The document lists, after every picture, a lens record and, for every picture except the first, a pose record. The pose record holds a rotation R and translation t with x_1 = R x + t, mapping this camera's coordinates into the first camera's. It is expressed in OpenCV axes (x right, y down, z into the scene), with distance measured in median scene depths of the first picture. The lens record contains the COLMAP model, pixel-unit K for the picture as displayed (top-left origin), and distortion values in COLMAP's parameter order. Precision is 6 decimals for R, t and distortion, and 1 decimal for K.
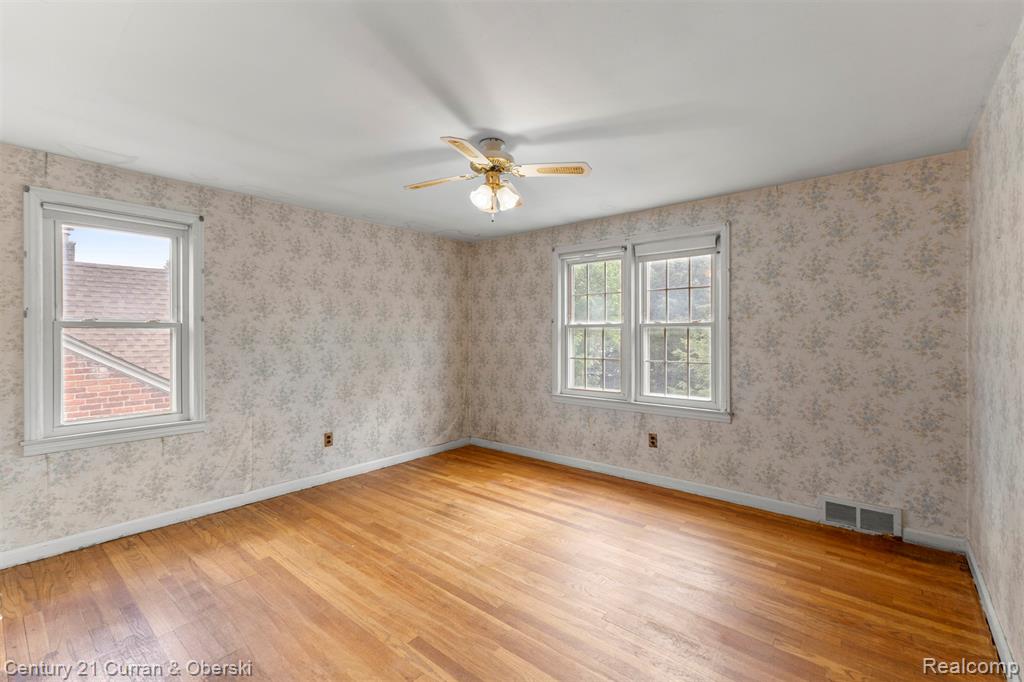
lens RADIAL K [[441.6, 0, 509.8], [0, 441.6, 336.9], [0, 0, 1]] dist [0.011726, -0.003715]
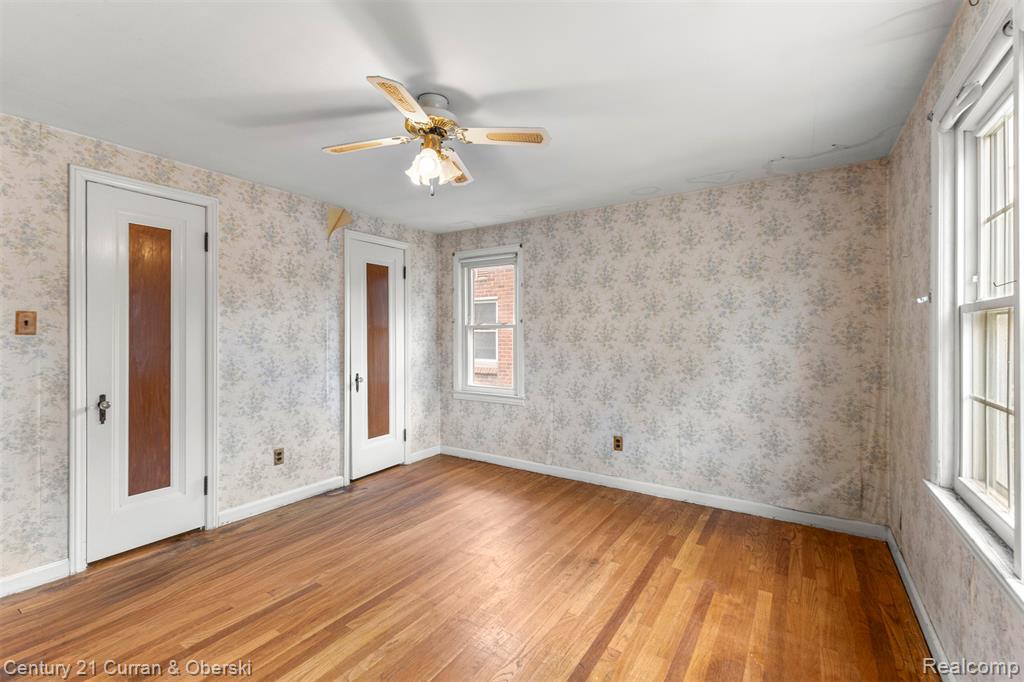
lens RADIAL K [[441.6, 0, 510.2], [0, 441.6, 337.5], [0, 0, 1]] dist [0.011726, -0.003715]
pose [[0.127124, 0.010449, -0.991832, 0.504610], [-0.002931, 0.999944, 0.010158, -0.004119], [0.991882, 0.001616, 0.127148, 0.657328]]
